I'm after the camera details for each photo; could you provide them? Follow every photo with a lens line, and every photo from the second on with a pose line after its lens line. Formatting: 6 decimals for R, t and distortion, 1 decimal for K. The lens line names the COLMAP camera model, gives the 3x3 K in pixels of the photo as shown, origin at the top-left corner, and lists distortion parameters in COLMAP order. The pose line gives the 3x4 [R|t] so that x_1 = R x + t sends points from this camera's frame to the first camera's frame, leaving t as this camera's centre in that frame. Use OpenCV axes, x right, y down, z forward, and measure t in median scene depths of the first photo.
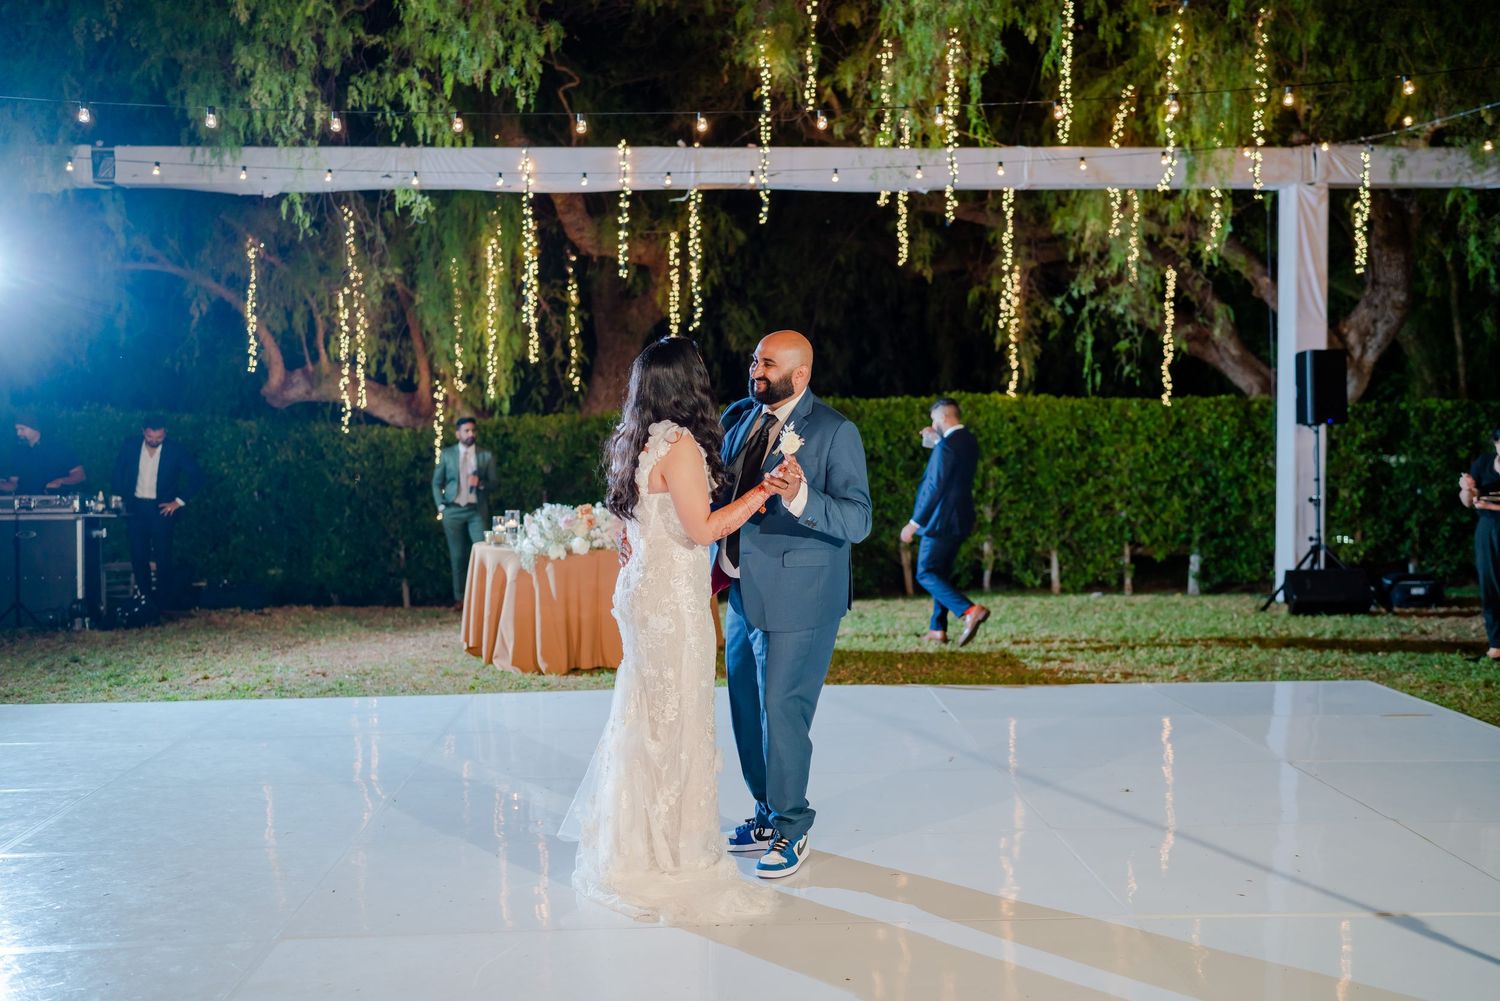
lens RADIAL K [[1507.5, 0, 750.0], [0, 1507.5, 500.5], [0, 0, 1]] dist [0.012541, 0.025437]
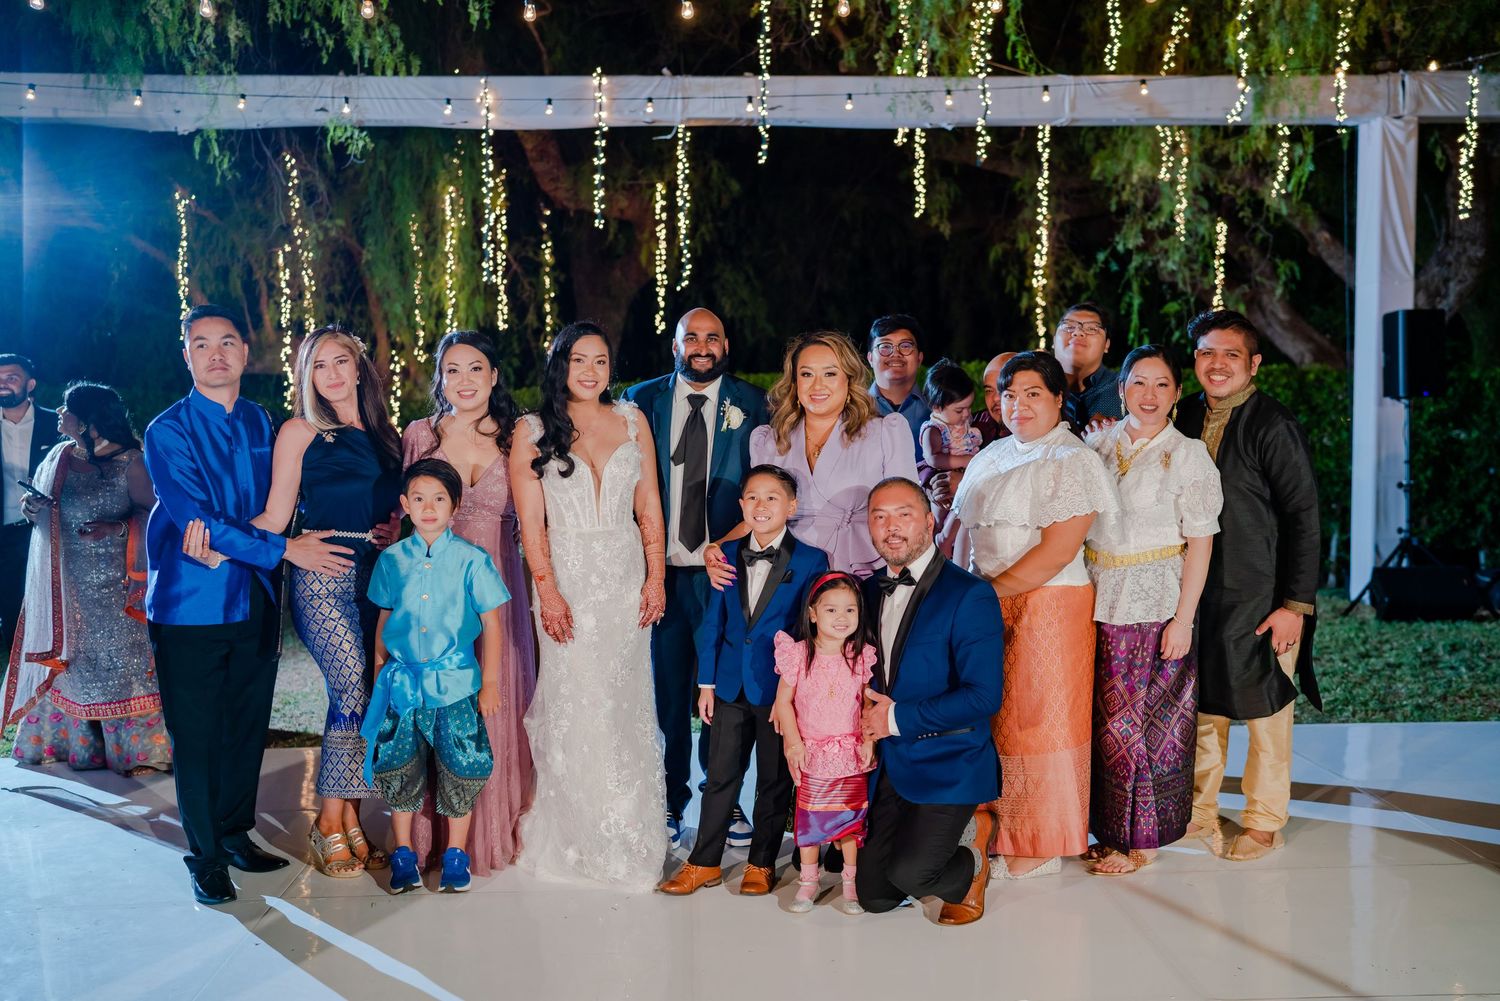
lens RADIAL K [[1507.5, 0, 750.0], [0, 1507.5, 500.5], [0, 0, 1]] dist [0.012541, 0.025437]
pose [[0.999986, -0.003105, 0.004203, -0.002147], [0.003028, 0.999828, 0.018279, -0.007760], [-0.004259, -0.018267, 0.999824, 0.126963]]
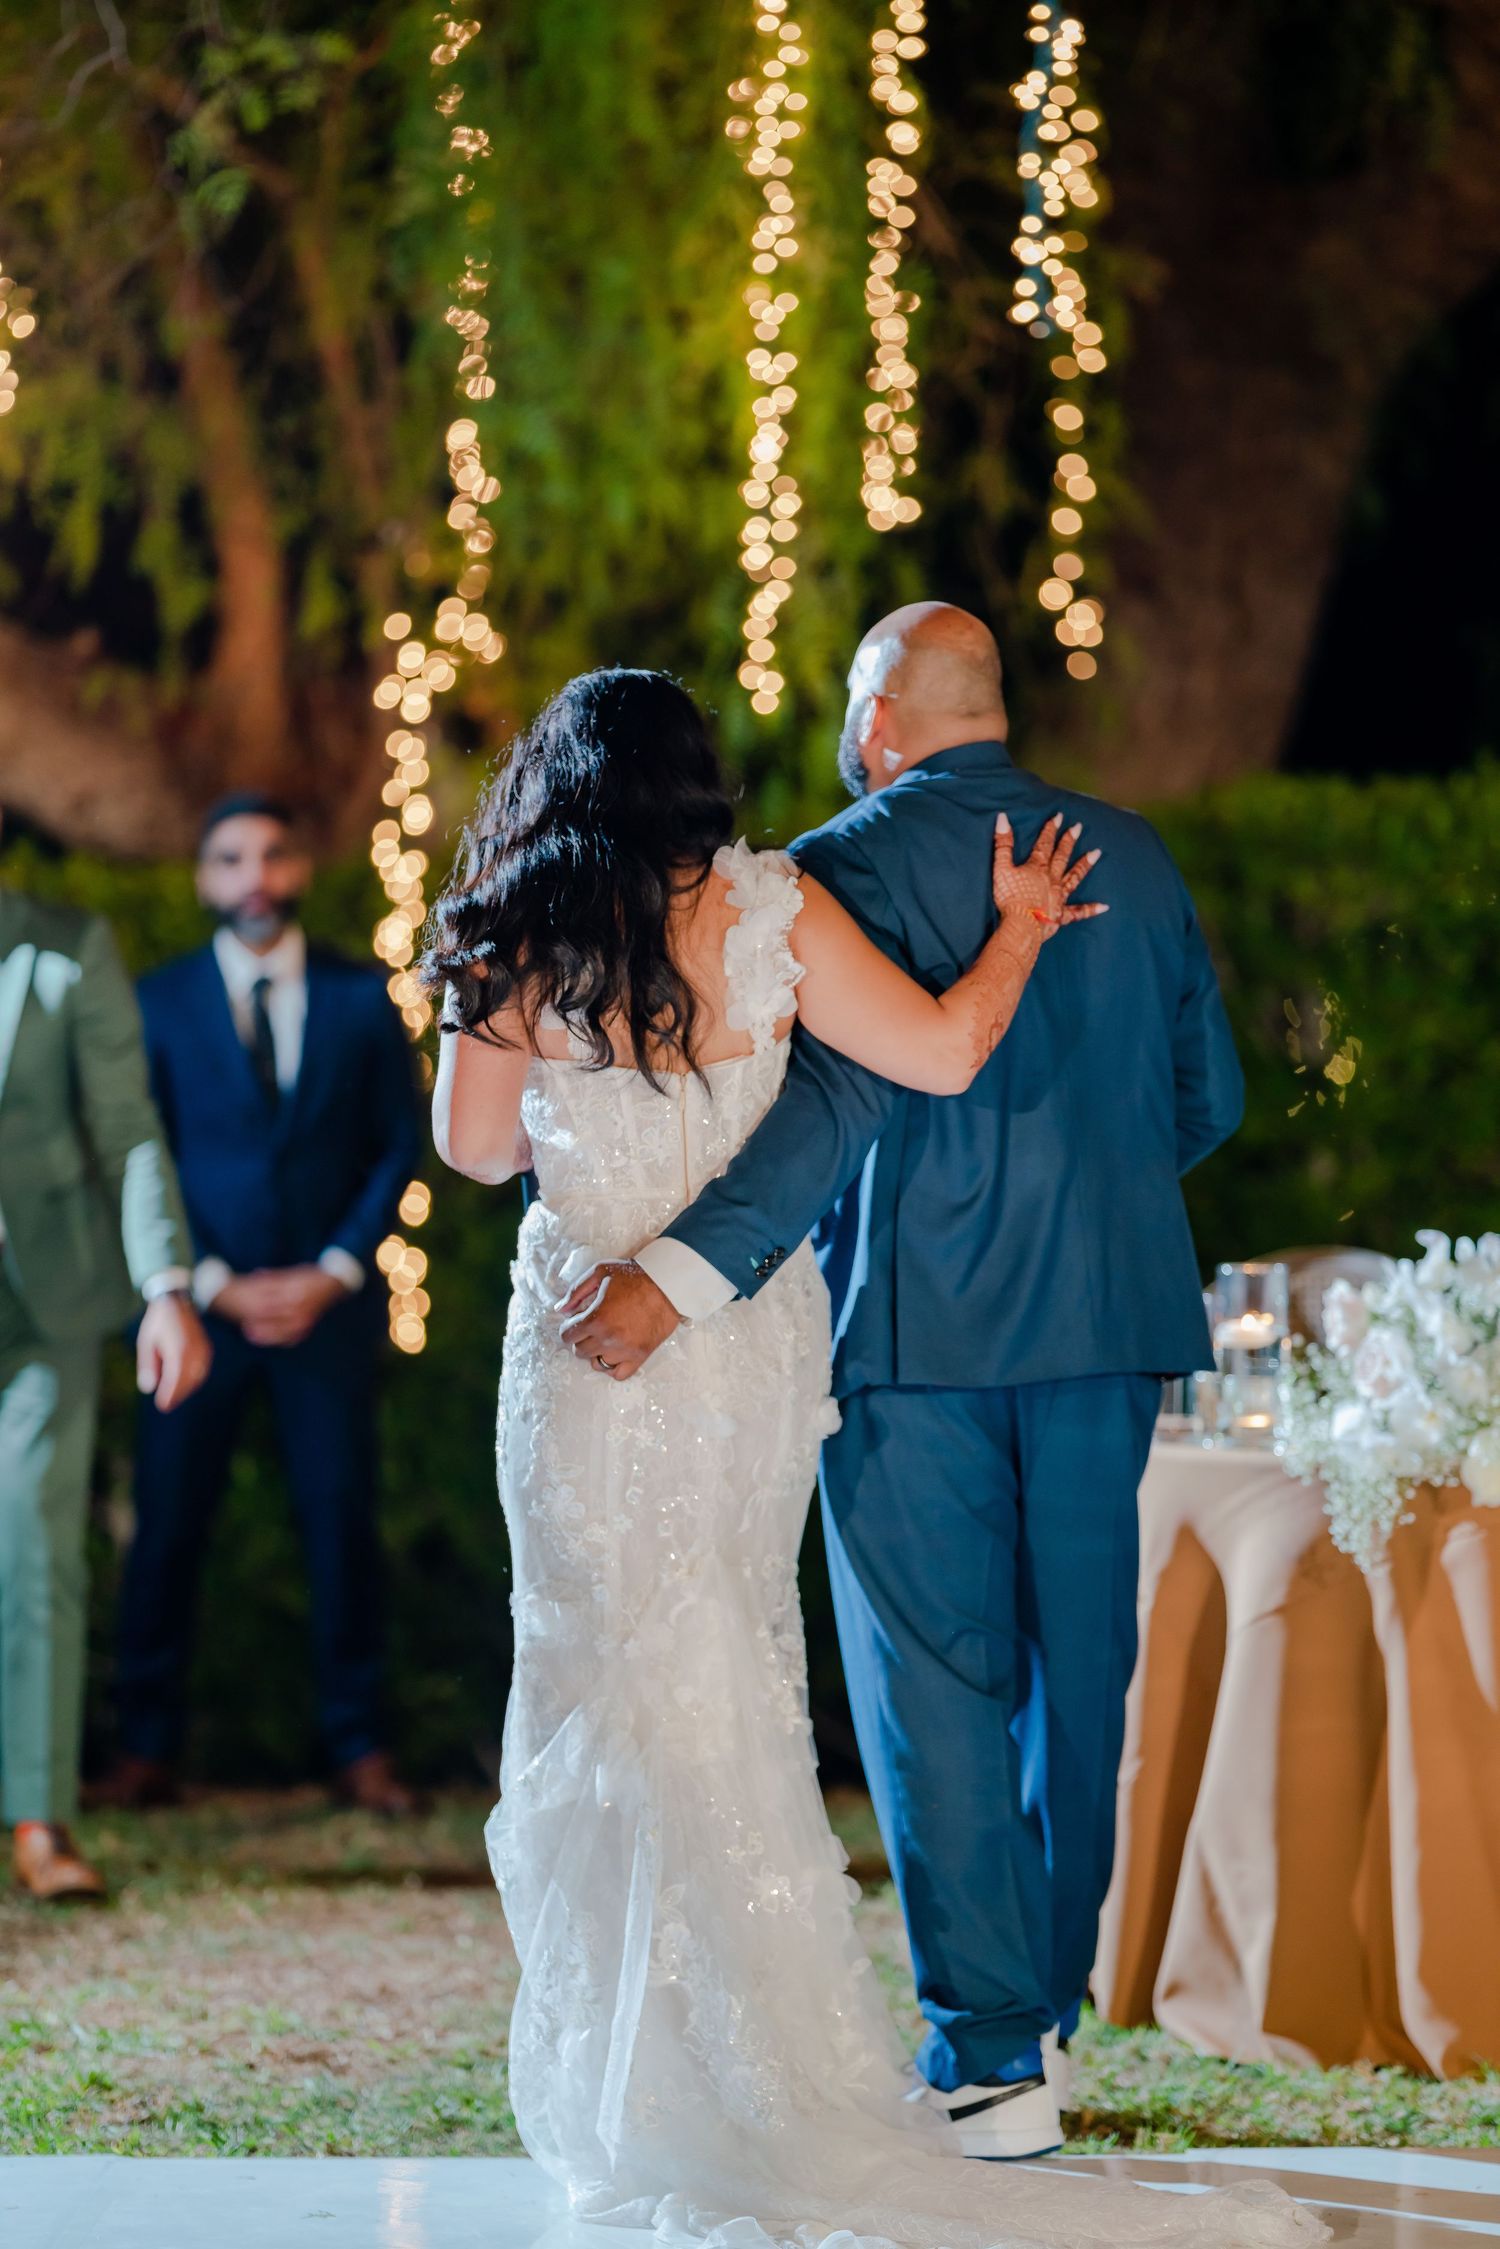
lens RADIAL K [[8784.9, 0, 750.0], [0, 8784.9, 1124.5], [0, 0, 1]] dist [0.246508, 2.146789]
pose [[0.997567, 0.011361, -0.068781, -0.097462], [-0.012868, 0.999686, -0.021512, 0.009436], [0.068515, 0.022345, 0.997400, -0.122198]]
